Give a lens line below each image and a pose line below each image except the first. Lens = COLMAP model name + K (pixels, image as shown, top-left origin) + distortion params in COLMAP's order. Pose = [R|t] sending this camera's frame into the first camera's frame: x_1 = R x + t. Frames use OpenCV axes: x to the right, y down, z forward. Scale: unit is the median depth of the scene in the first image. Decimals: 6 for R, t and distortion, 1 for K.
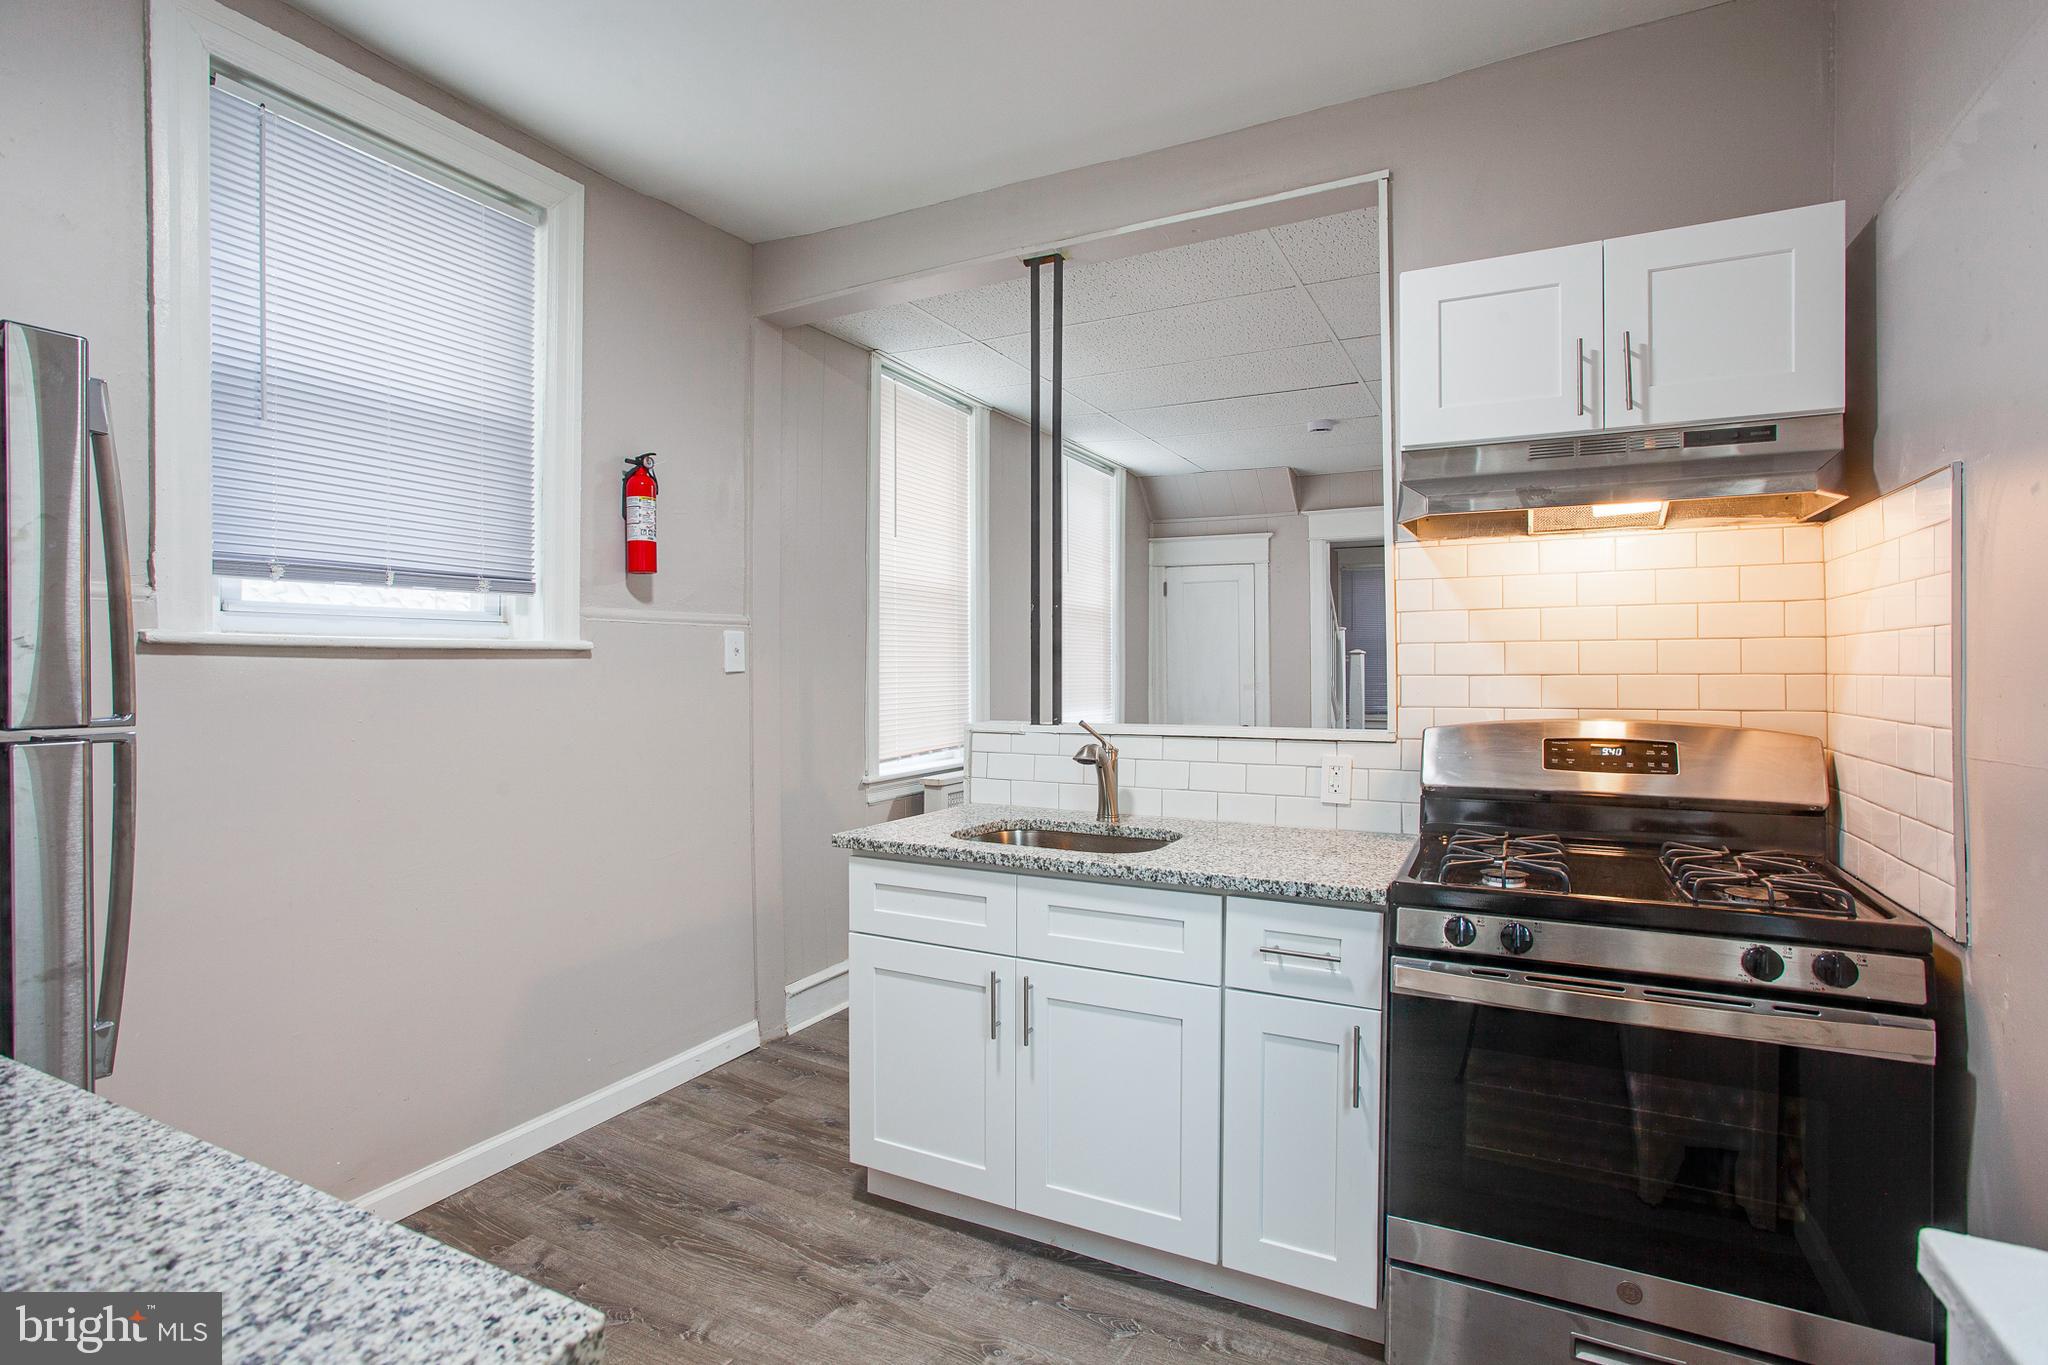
lens RADIAL K [[987.1, 0, 1016.9], [0, 987.1, 674.0], [0, 0, 1]] dist [-0.038086, 0.004998]
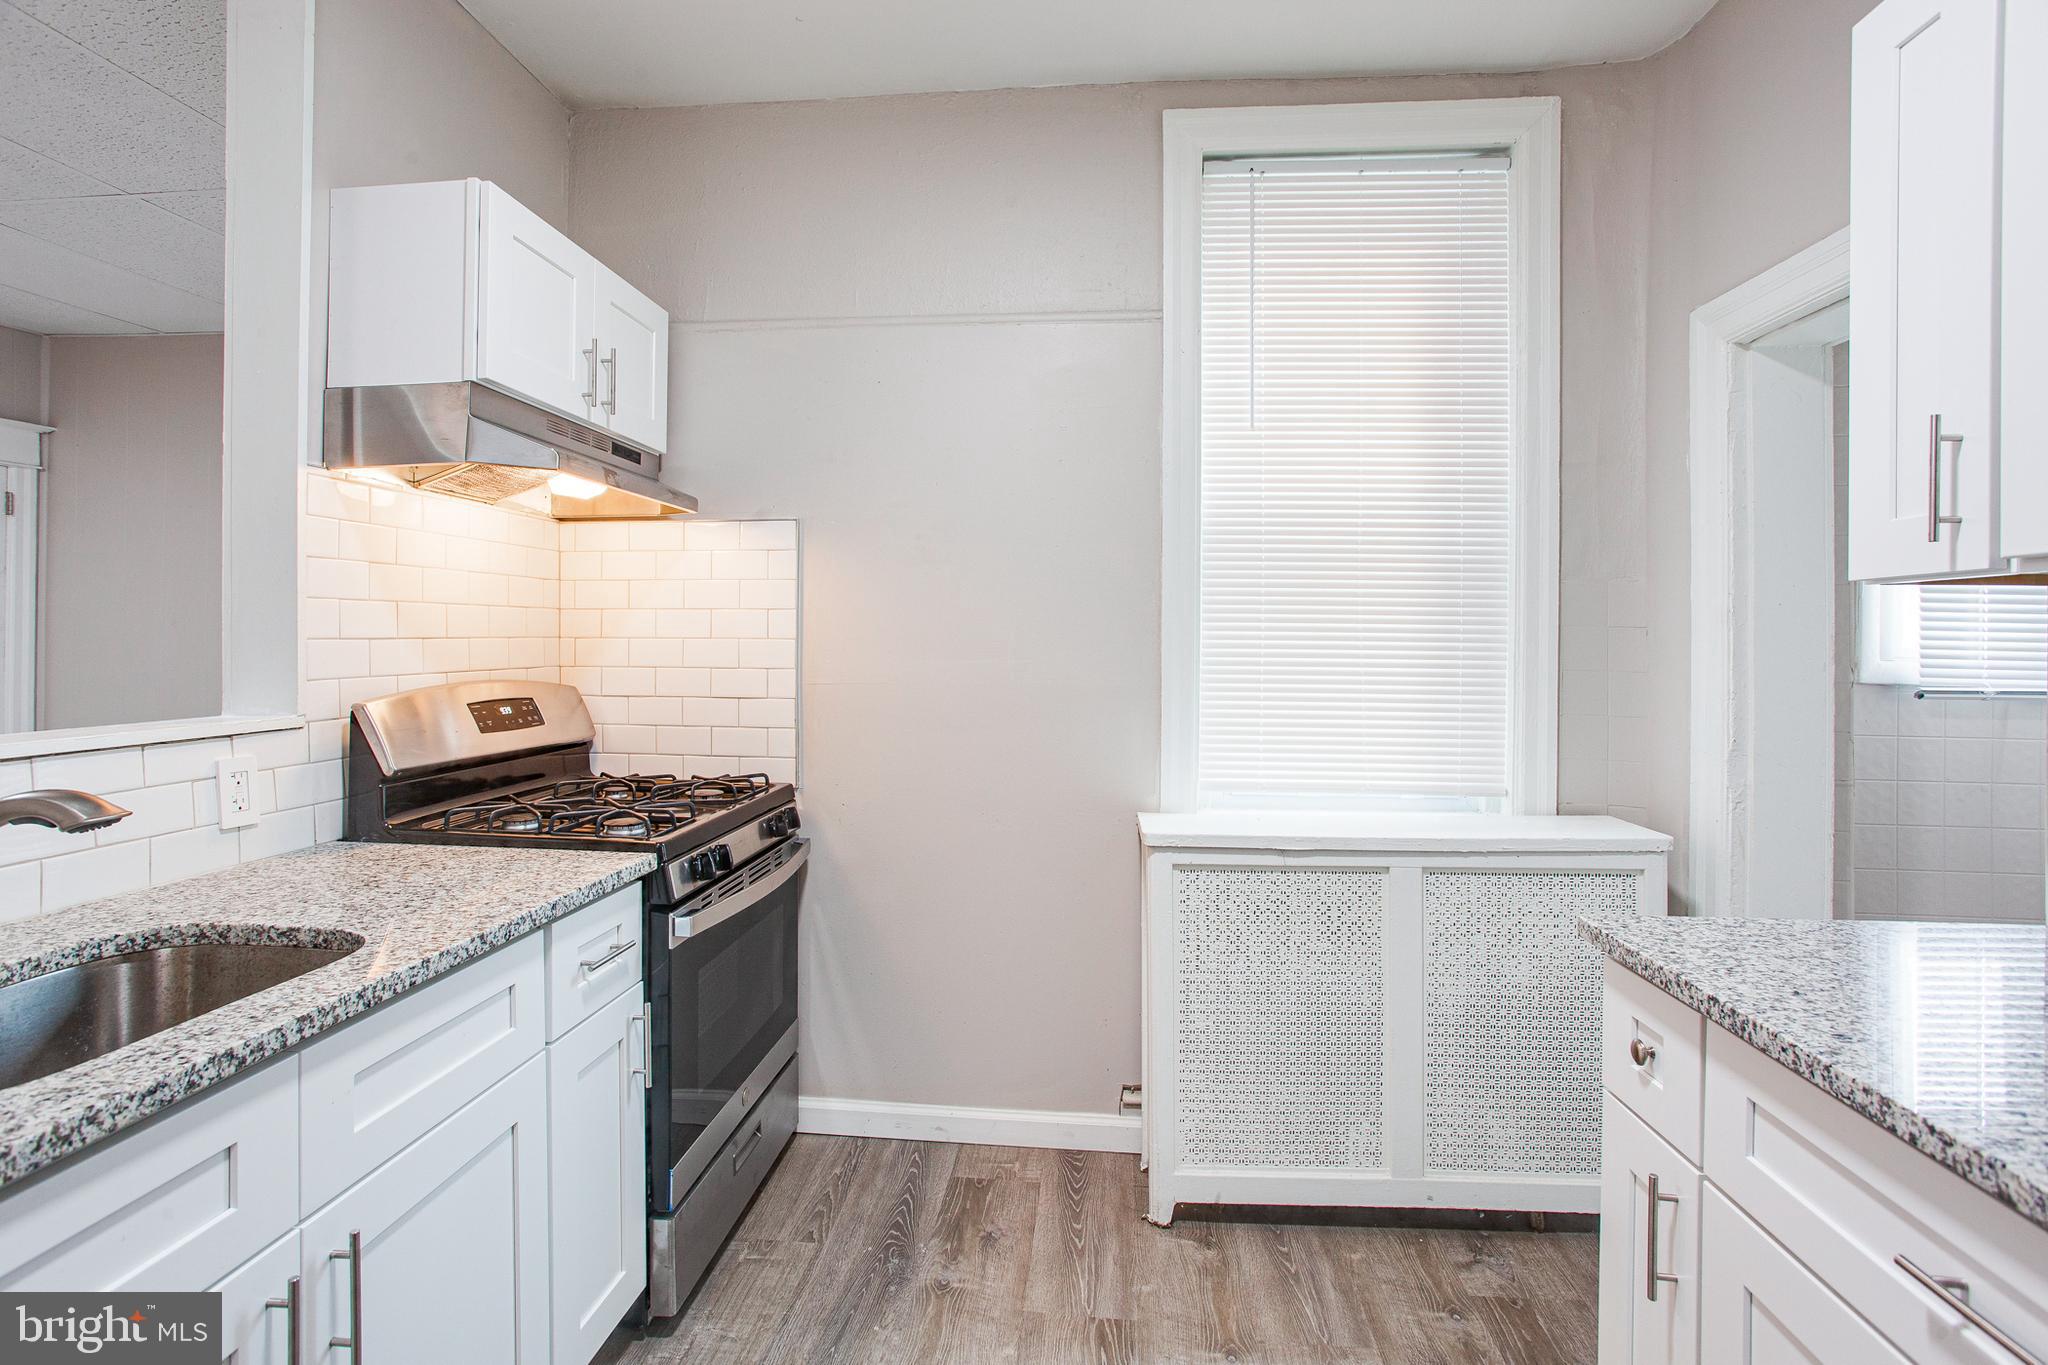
lens RADIAL K [[987.1, 0, 1023.6], [0, 987.1, 637.9], [0, 0, 1]] dist [-0.038086, 0.004998]
pose [[-0.383103, 0.001685, 0.923704, -0.626627], [-0.002241, 0.999994, -0.002753, 0.002675], [-0.923703, -0.003125, -0.383097, 0.942648]]
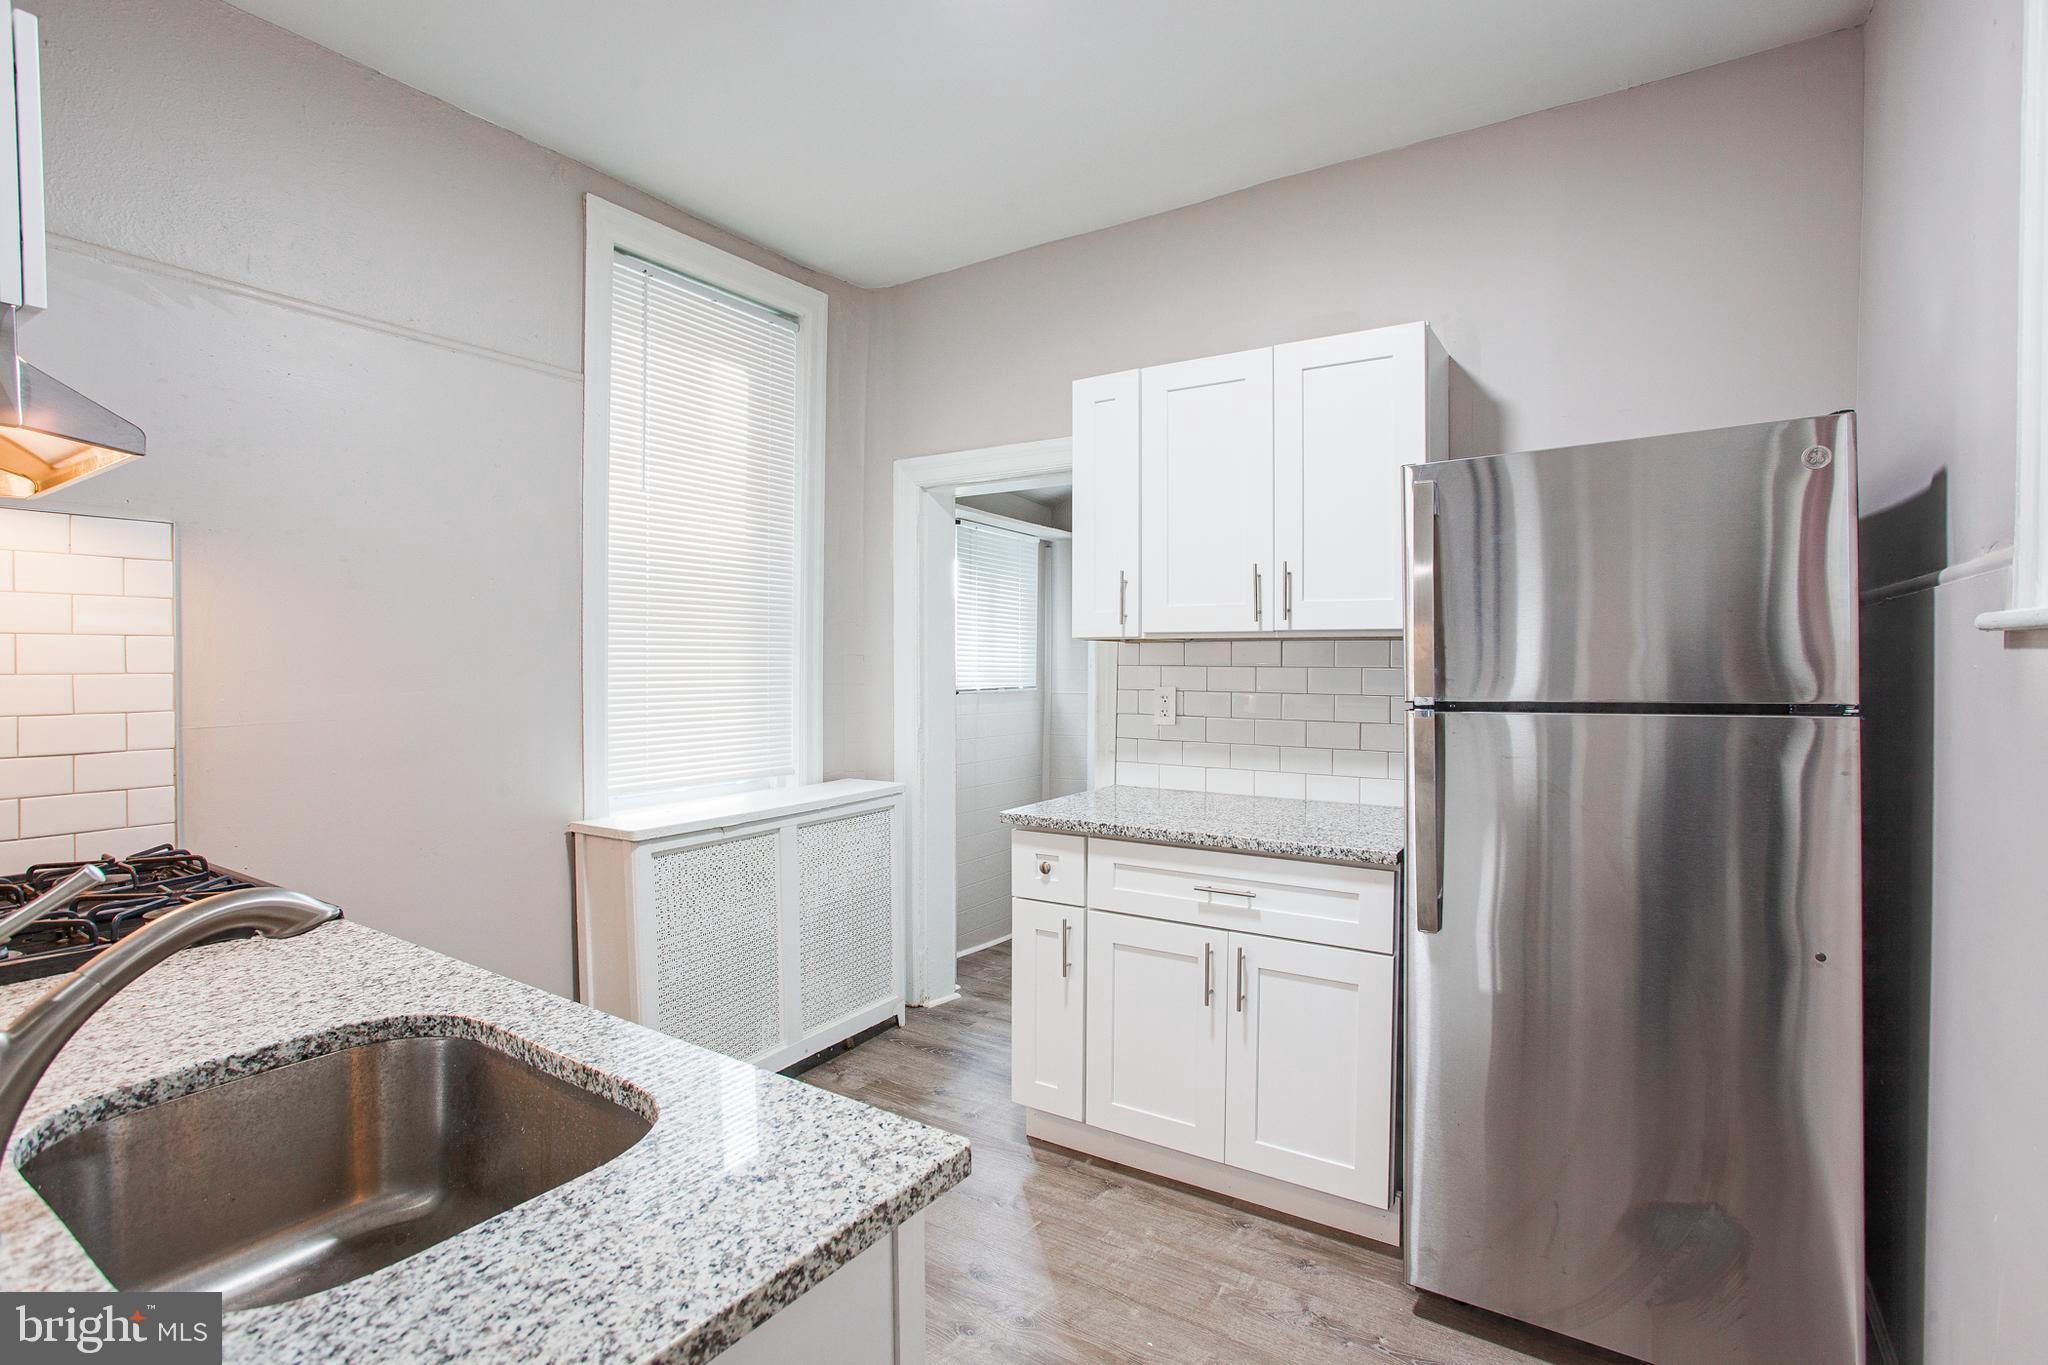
lens RADIAL K [[987.1, 0, 1017.0], [0, 987.1, 683.3], [0, 0, 1]] dist [-0.038086, 0.004998]
pose [[-0.995763, -0.000713, 0.091952, -0.278657], [0.001906, 0.999595, 0.028389, -0.015201], [-0.091935, 0.028444, -0.995359, 1.651654]]
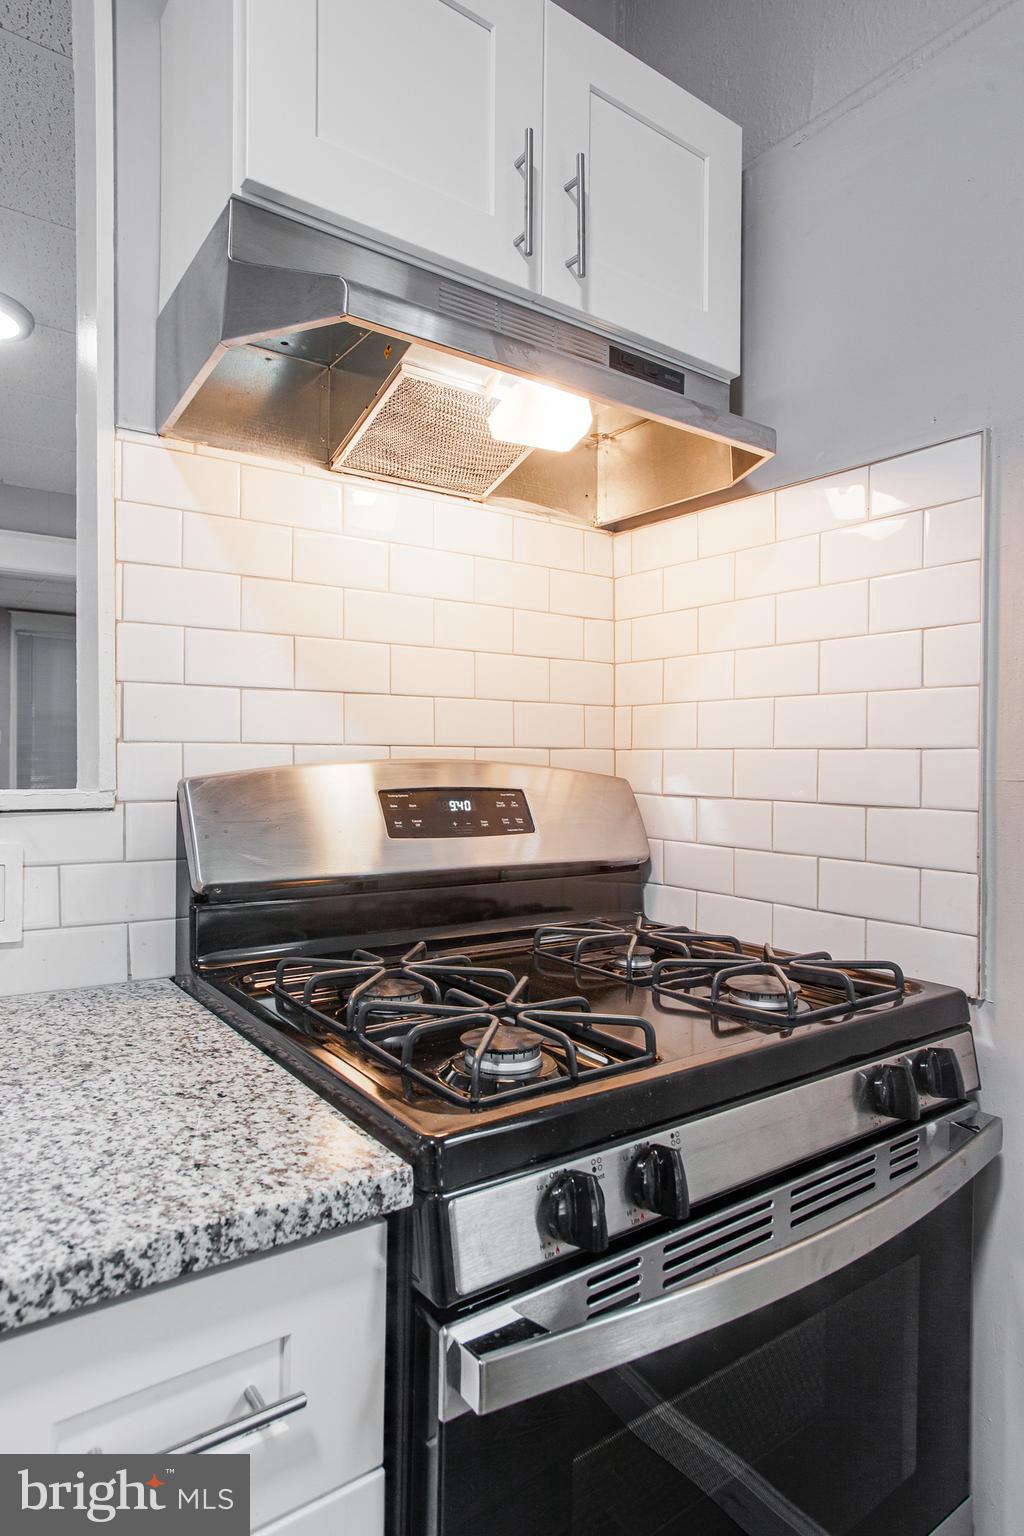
lens RADIAL K [[903.5, 0, 499.7], [0, 903.5, 766.4], [0, 0, 1]] dist [-0.010727, -0.002063]
pose [[0.454463, 0.001612, 0.890764, 0.064040], [-0.007439, 0.999970, 0.001985, 0.054034], [-0.890734, -0.007528, 0.454462, 0.731665]]
